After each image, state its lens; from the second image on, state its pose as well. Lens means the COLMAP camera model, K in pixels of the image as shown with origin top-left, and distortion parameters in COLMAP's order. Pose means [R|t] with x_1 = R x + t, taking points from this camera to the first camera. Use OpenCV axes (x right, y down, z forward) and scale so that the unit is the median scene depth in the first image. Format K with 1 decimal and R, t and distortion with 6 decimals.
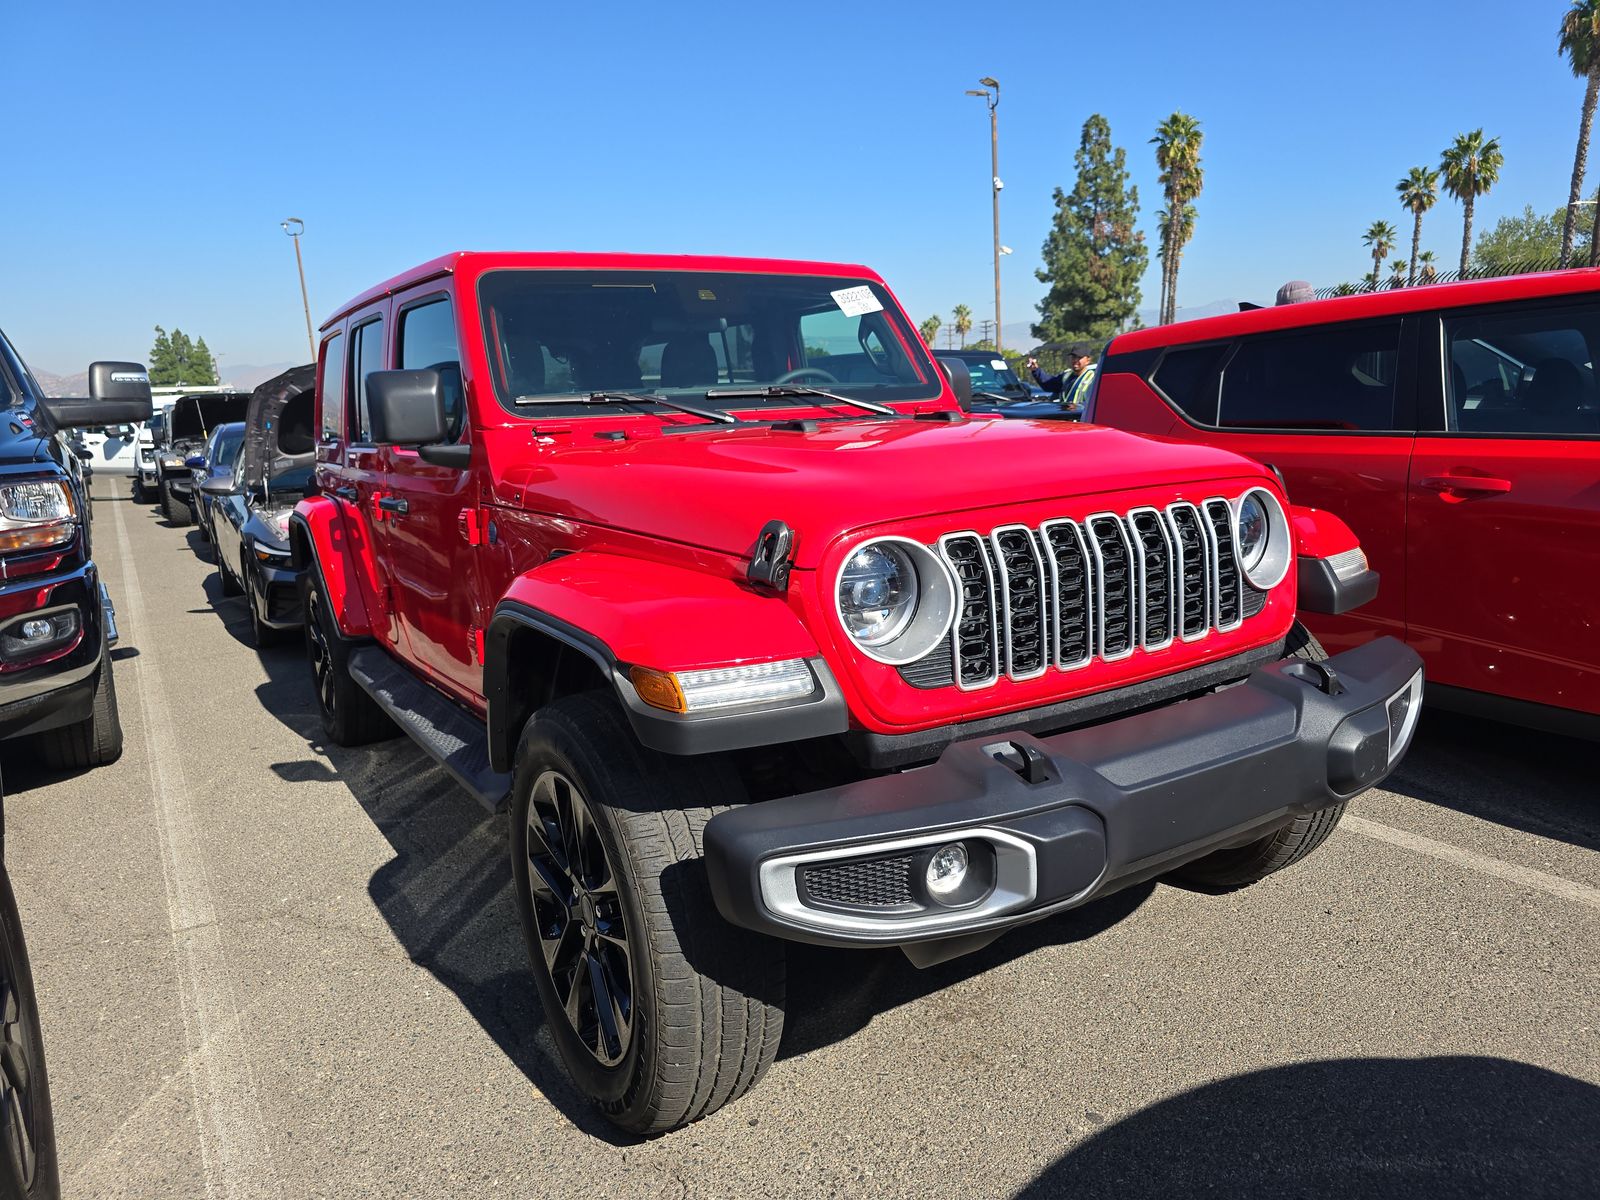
lens RADIAL K [[1092.1, 0, 807.8], [0, 1092.1, 598.9], [0, 0, 1]] dist [0.008254, -0.012389]
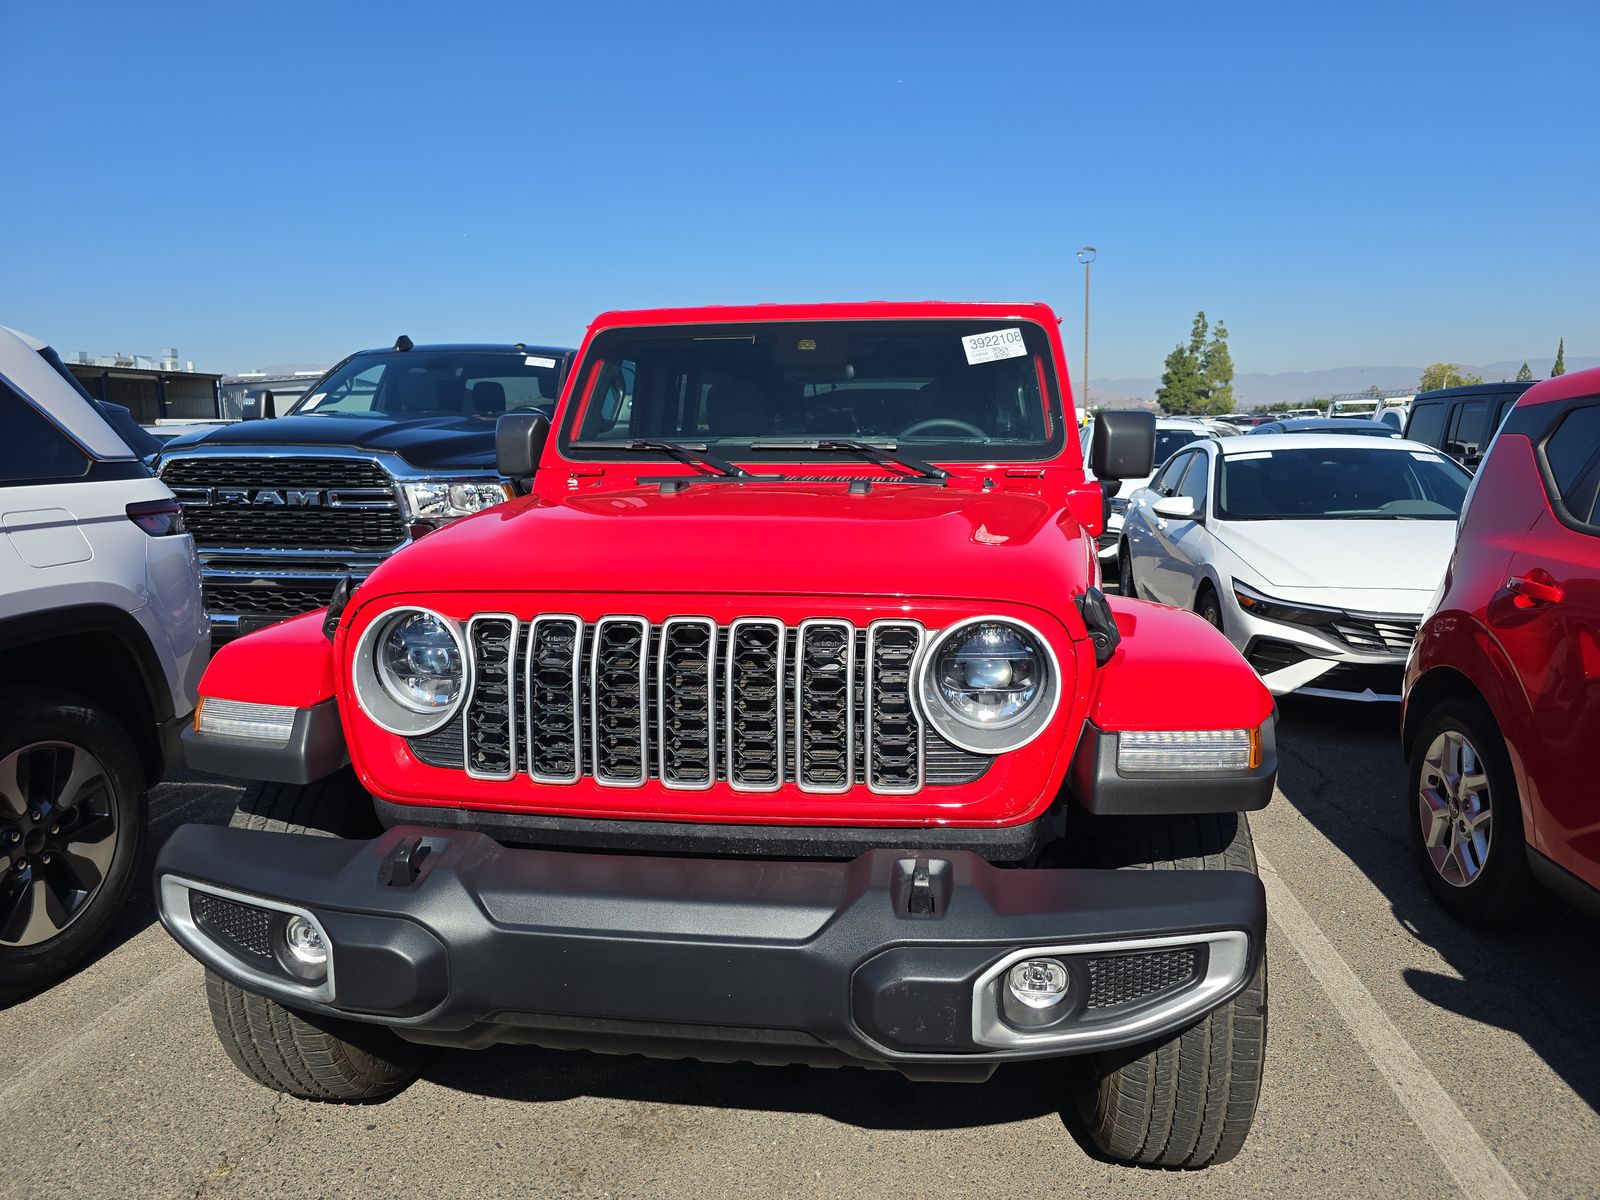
lens RADIAL K [[1092.1, 0, 804.7], [0, 1092.1, 601.1], [0, 0, 1]] dist [0.008254, -0.012389]
pose [[0.770786, 0.137201, -0.622146, 0.799335], [-0.146195, 0.988568, 0.036883, -0.124524], [0.620094, 0.062526, 0.782032, 0.353036]]
